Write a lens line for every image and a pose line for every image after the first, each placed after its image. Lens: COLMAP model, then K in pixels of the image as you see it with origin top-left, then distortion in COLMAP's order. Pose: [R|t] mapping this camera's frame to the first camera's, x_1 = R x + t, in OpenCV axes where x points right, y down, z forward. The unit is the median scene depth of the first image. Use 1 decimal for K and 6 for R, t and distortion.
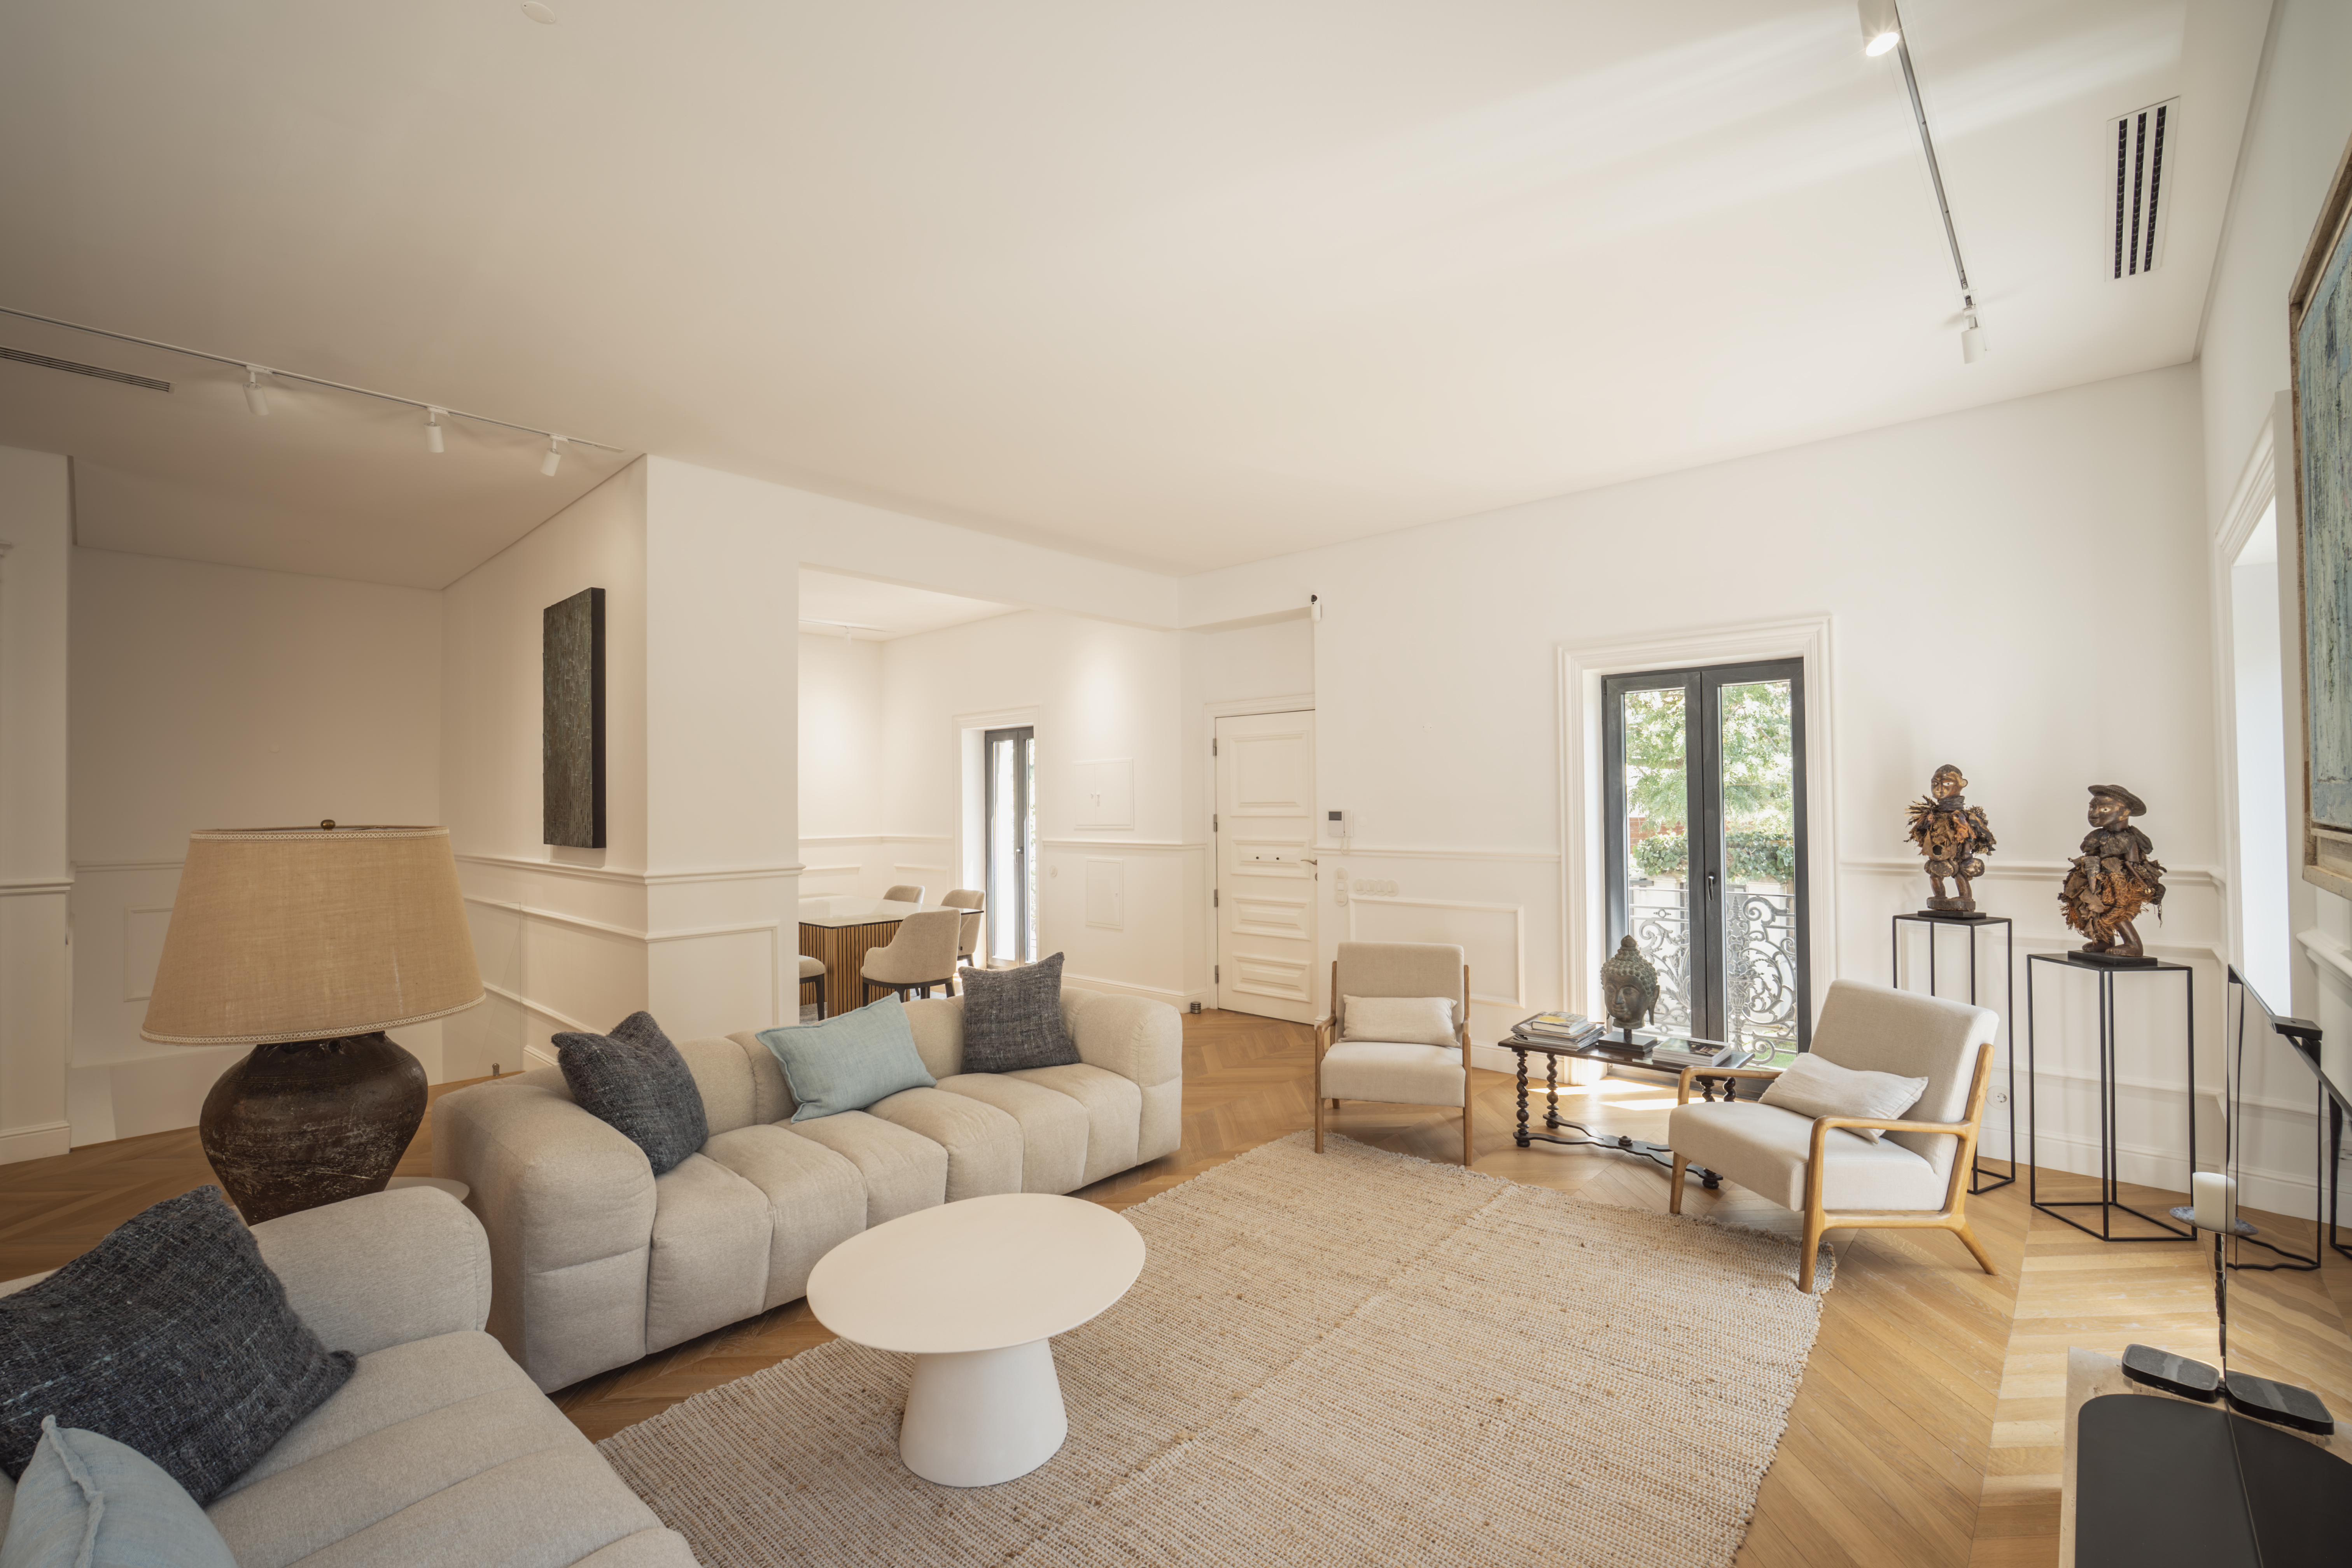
lens RADIAL K [[1016.3, 0, 1173.8], [0, 1016.3, 787.0], [0, 0, 1]] dist [-0.015551, 0.005566]
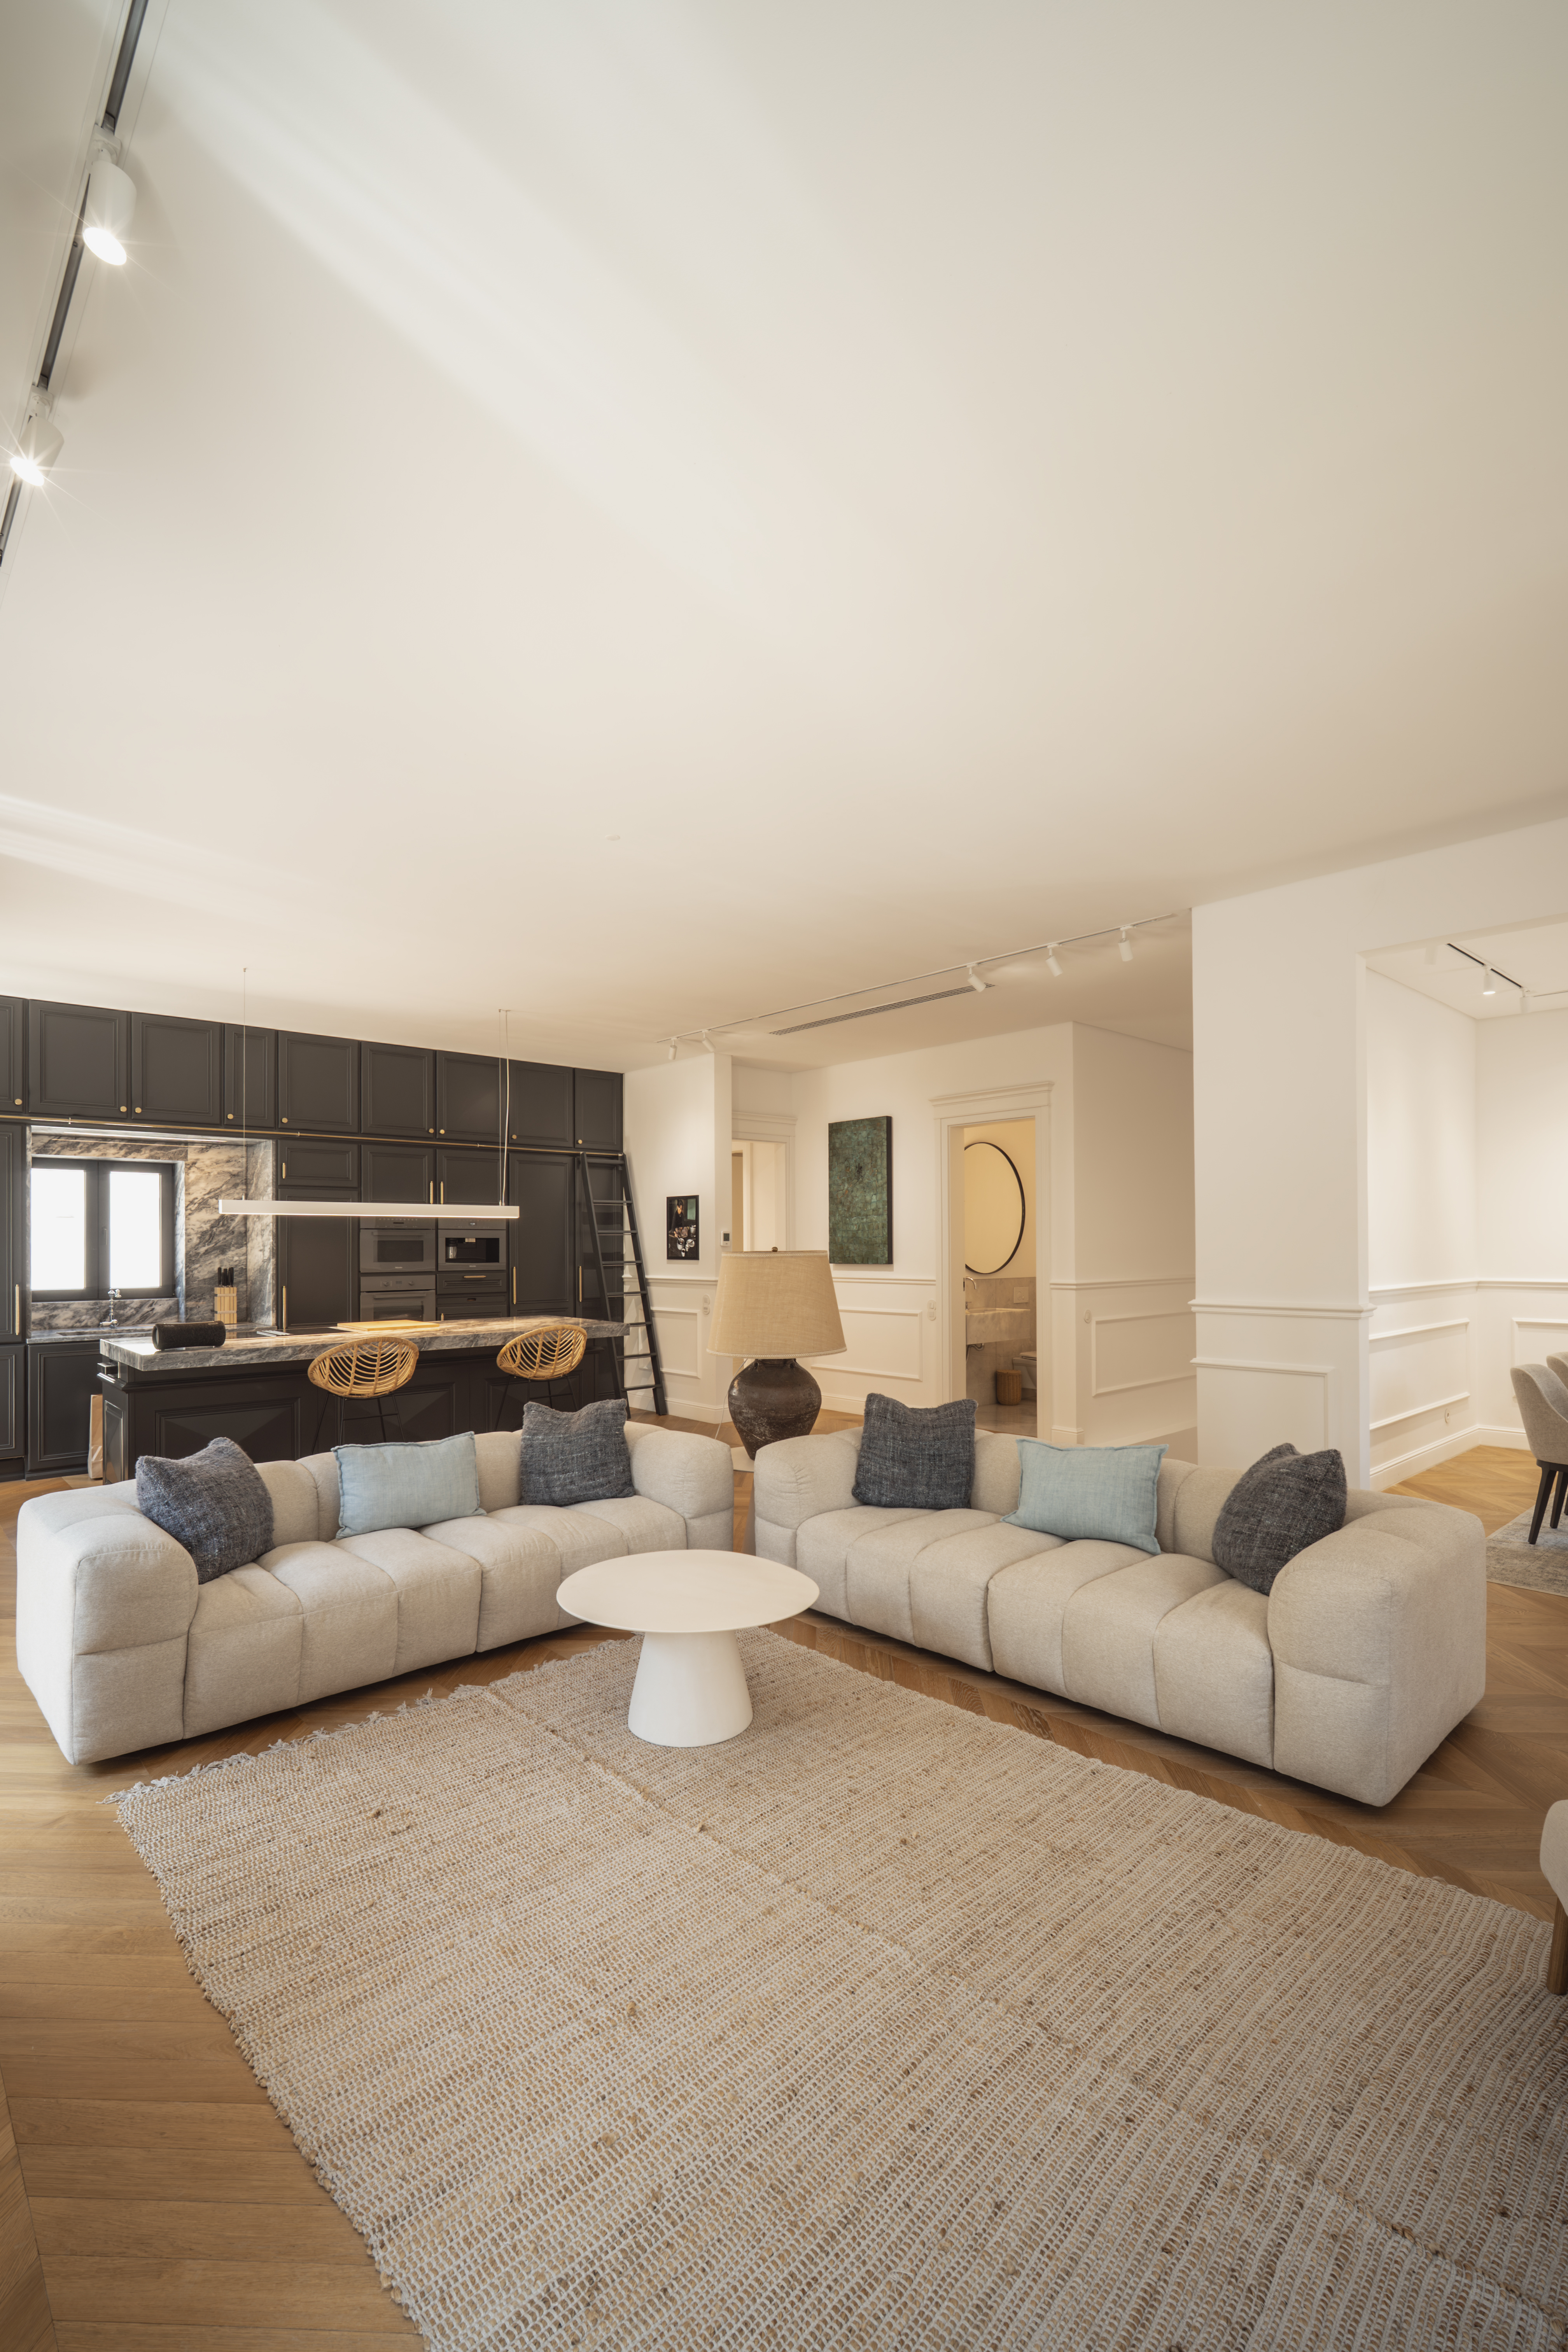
lens RADIAL K [[1043.5, 0, 787.1], [0, 1043.5, 1239.0], [0, 0, 1]] dist [-0.015544, 0.006229]
pose [[-0.077721, 0.005953, -0.996957, 0.700265], [0.020737, 0.999775, 0.004354, 0.006414], [0.996759, -0.020336, -0.077827, 0.754748]]
